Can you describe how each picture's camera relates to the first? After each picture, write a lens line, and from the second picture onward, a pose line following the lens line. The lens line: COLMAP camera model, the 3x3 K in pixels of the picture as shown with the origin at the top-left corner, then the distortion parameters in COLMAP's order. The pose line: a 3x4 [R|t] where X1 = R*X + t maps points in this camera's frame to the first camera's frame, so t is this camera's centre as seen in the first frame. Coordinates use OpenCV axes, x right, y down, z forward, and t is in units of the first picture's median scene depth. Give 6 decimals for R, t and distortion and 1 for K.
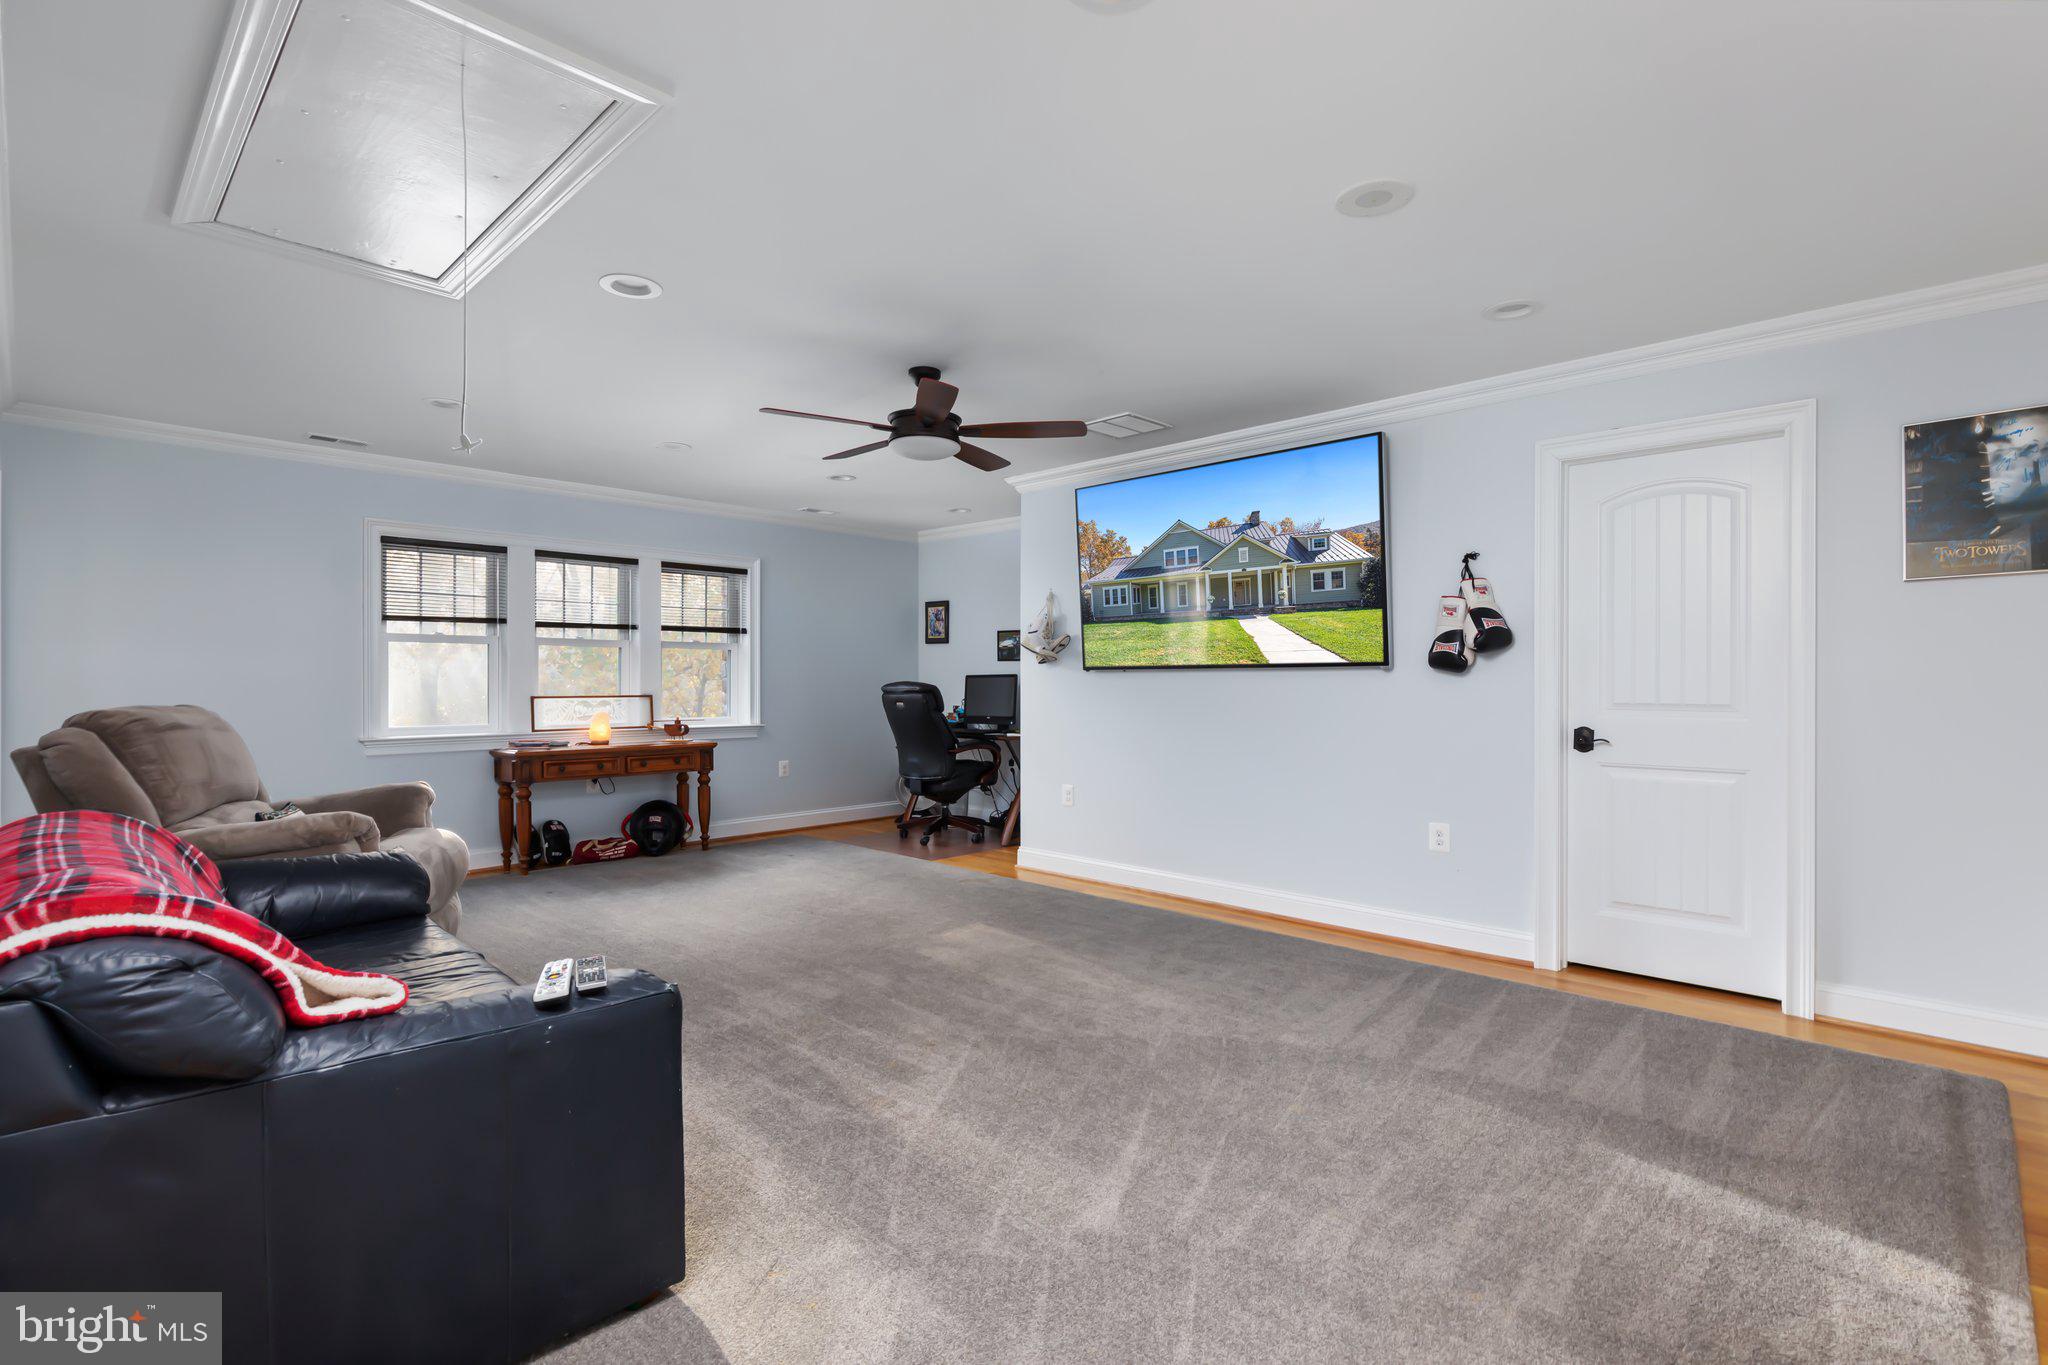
lens RADIAL K [[973.0, 0, 1027.9], [0, 973.0, 673.4], [0, 0, 1]] dist [0.001258, -0.000102]
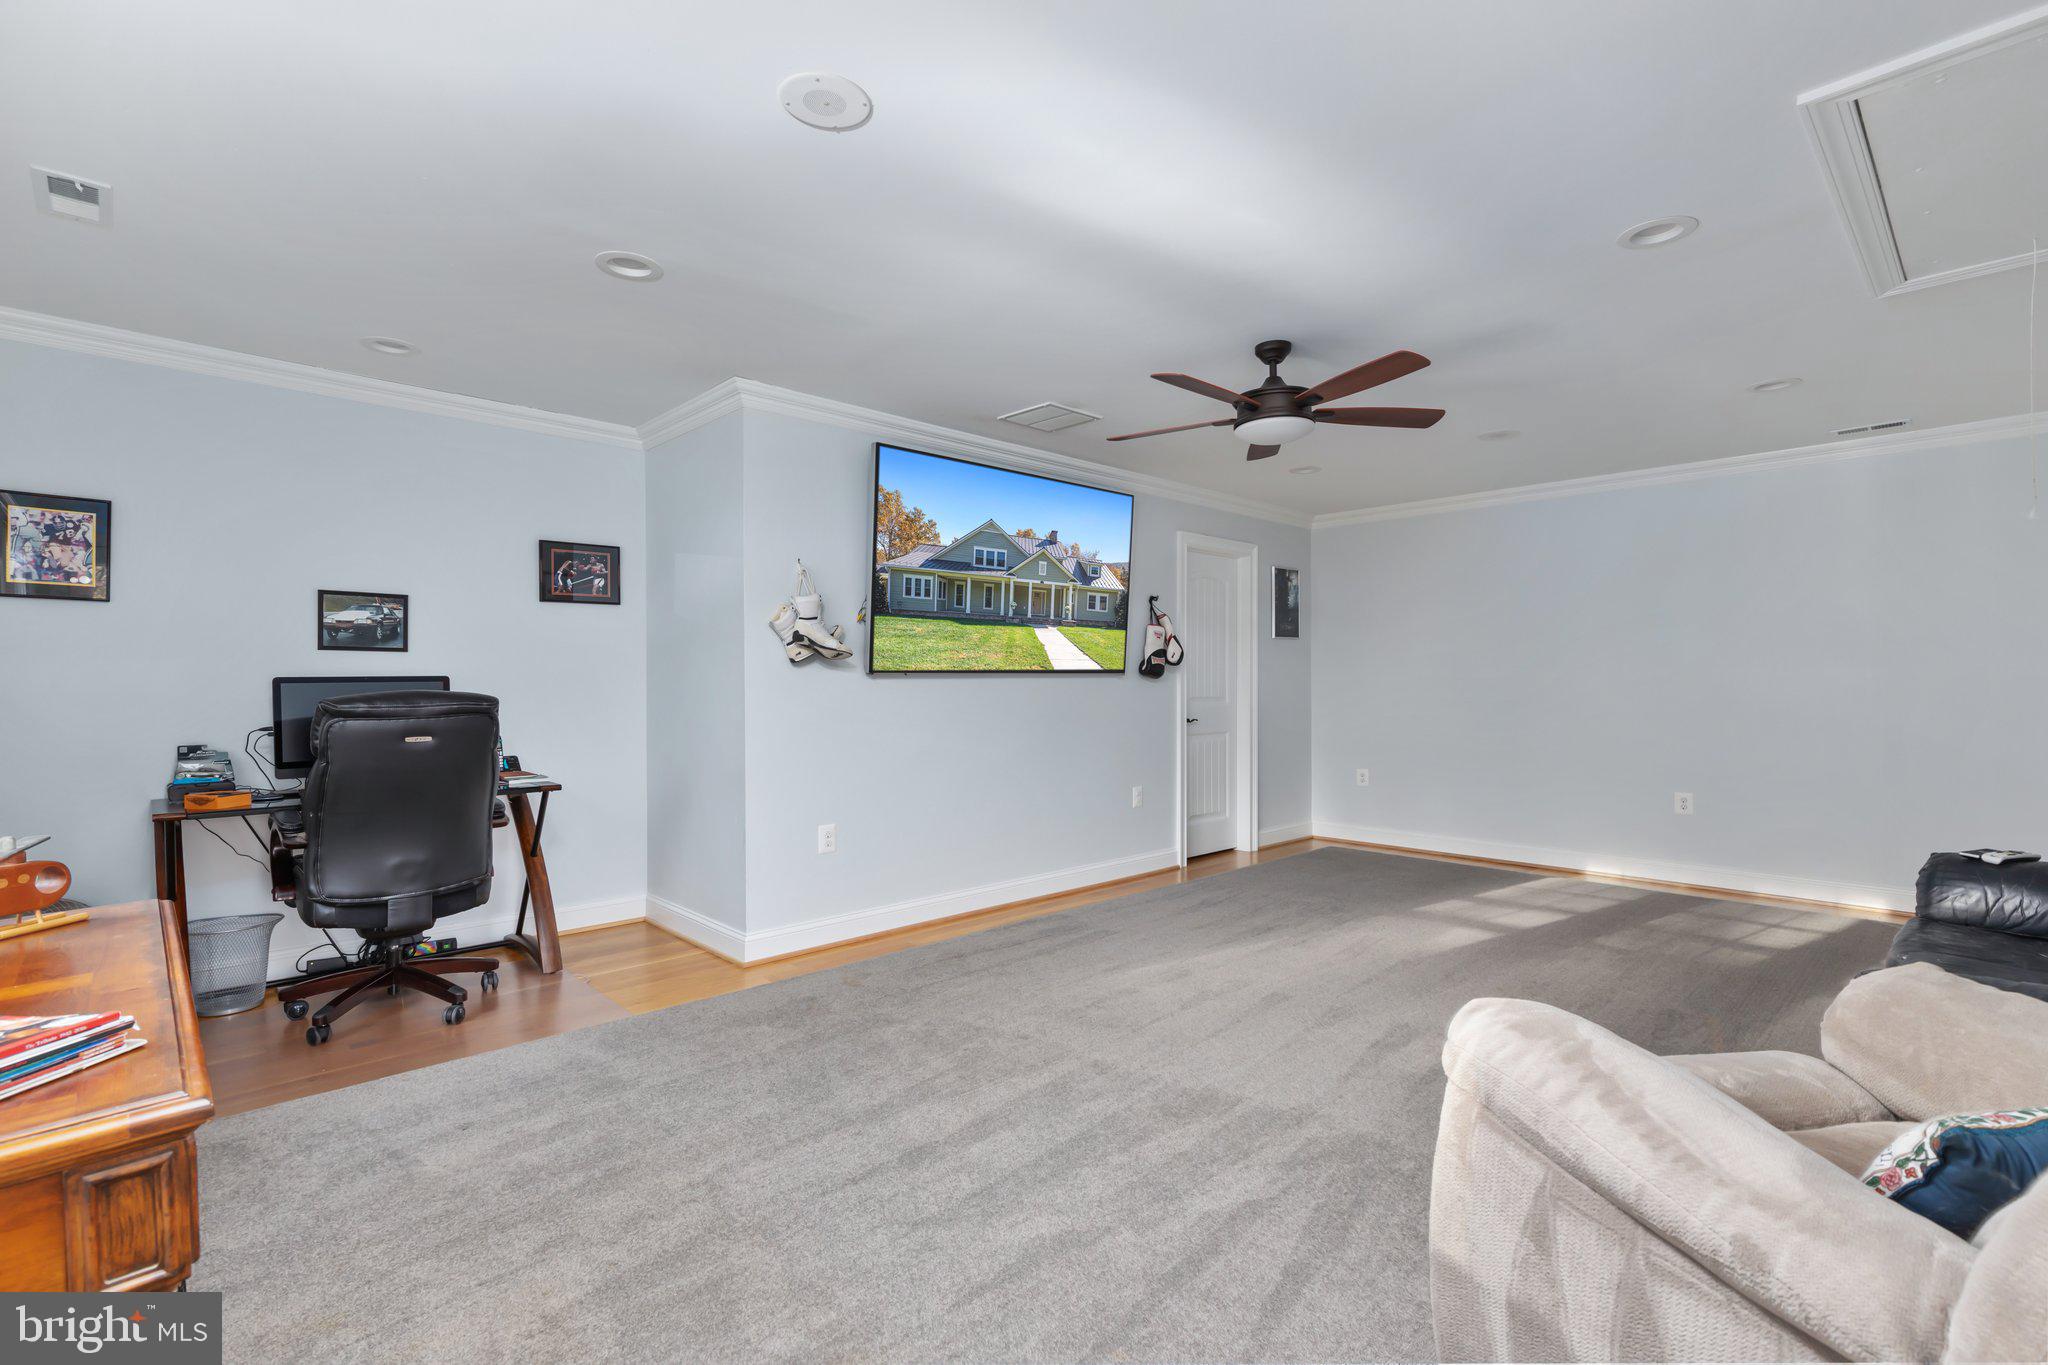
lens RADIAL K [[930.5, 0, 1019.2], [0, 930.5, 664.2], [0, 0, 1]] dist [0.010035, -0.001256]
pose [[0.063445, 0.017769, 0.997827, -0.789759], [-0.007816, 0.999820, -0.017307, 0.001780], [-0.997955, -0.006701, 0.063573, 0.946551]]
